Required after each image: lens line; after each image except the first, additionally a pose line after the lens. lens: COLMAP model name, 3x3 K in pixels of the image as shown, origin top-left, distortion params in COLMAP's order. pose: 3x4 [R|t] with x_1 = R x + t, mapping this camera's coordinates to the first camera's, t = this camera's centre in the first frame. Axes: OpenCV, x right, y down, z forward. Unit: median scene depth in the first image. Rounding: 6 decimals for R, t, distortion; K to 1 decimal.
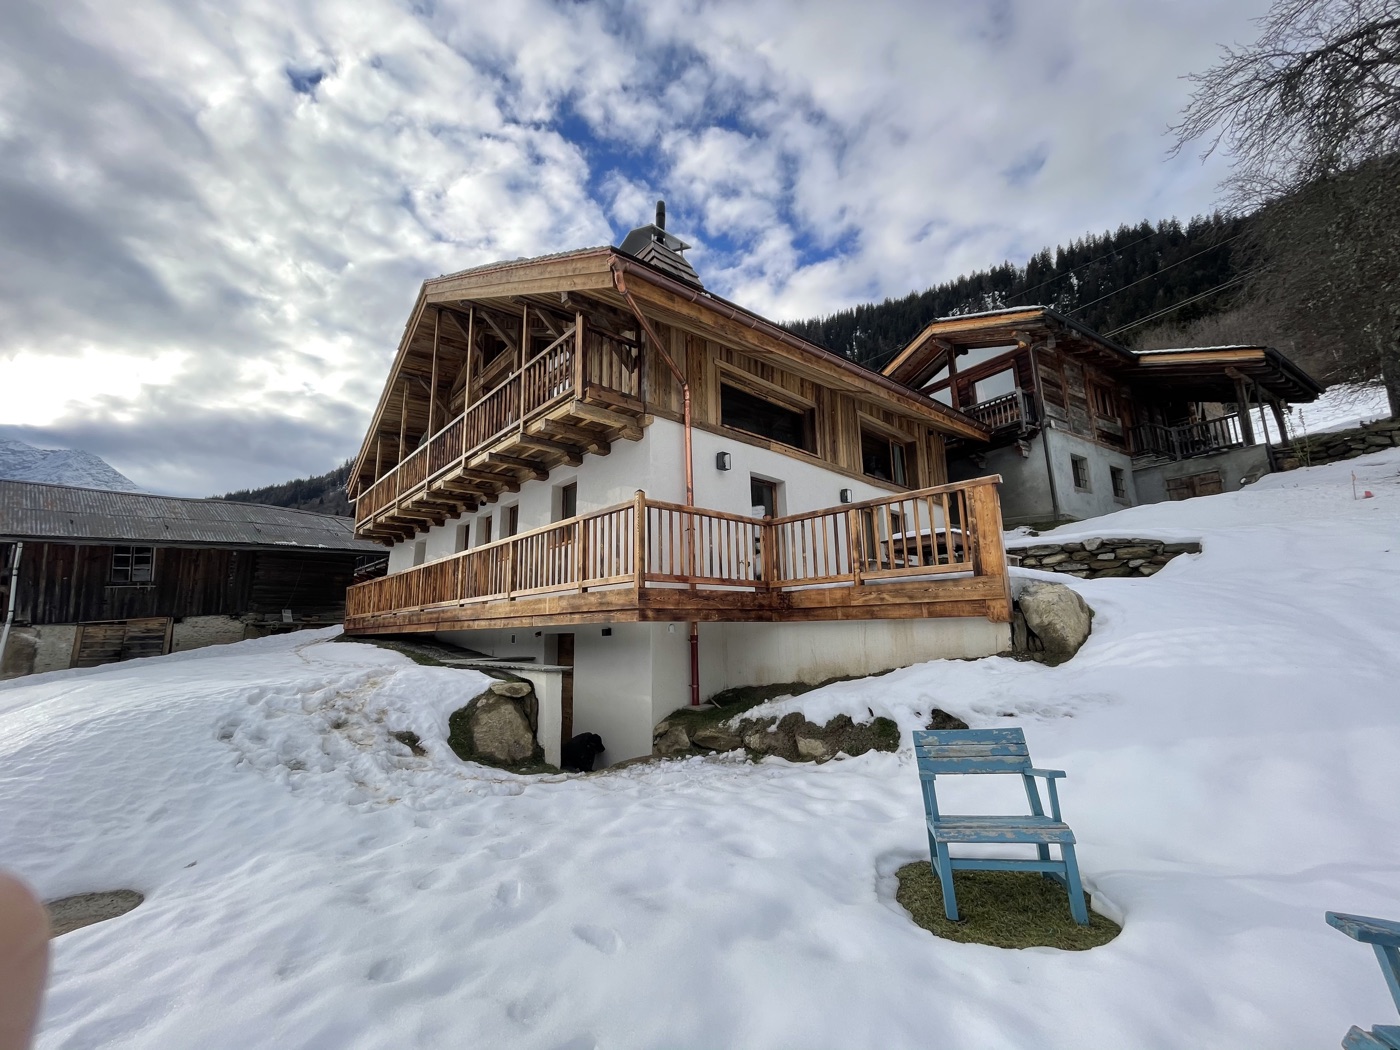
lens RADIAL K [[560.3, 0, 700.0], [0, 560.3, 525.0], [0, 0, 1]] dist [0.000045, 0.000079]
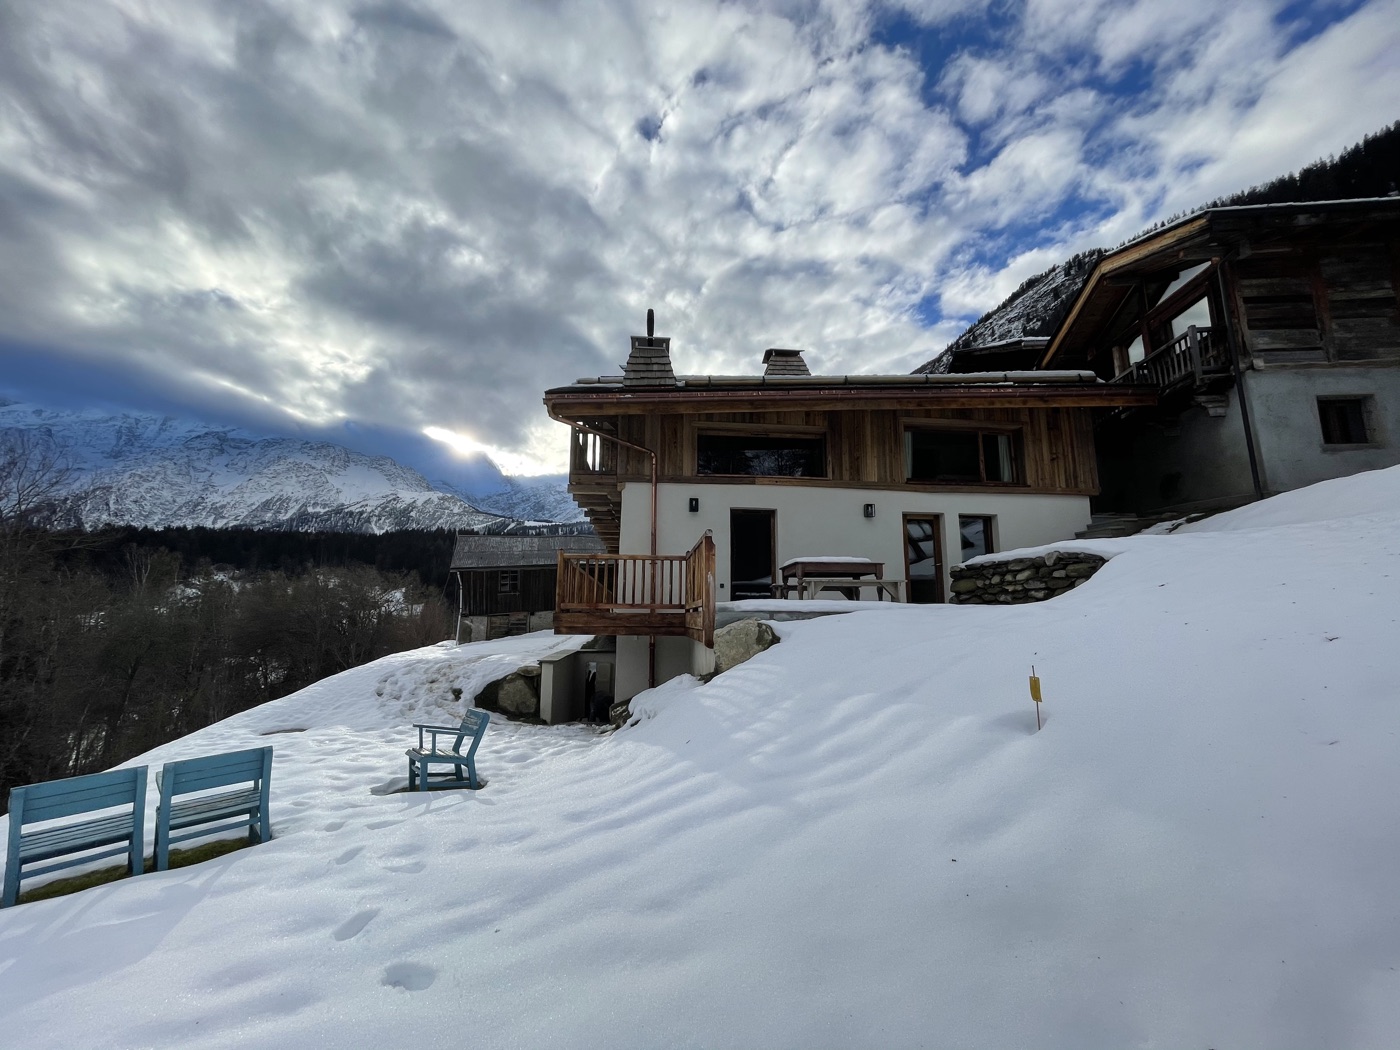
lens RADIAL K [[560.3, 0, 700.0], [0, 560.3, 525.0], [0, 0, 1]] dist [0.000045, 0.000079]
pose [[0.793175, -0.074638, -0.604402, 0.662623], [0.088640, 0.996041, -0.006677, -0.048522], [0.602508, -0.048278, 0.796651, 0.004593]]
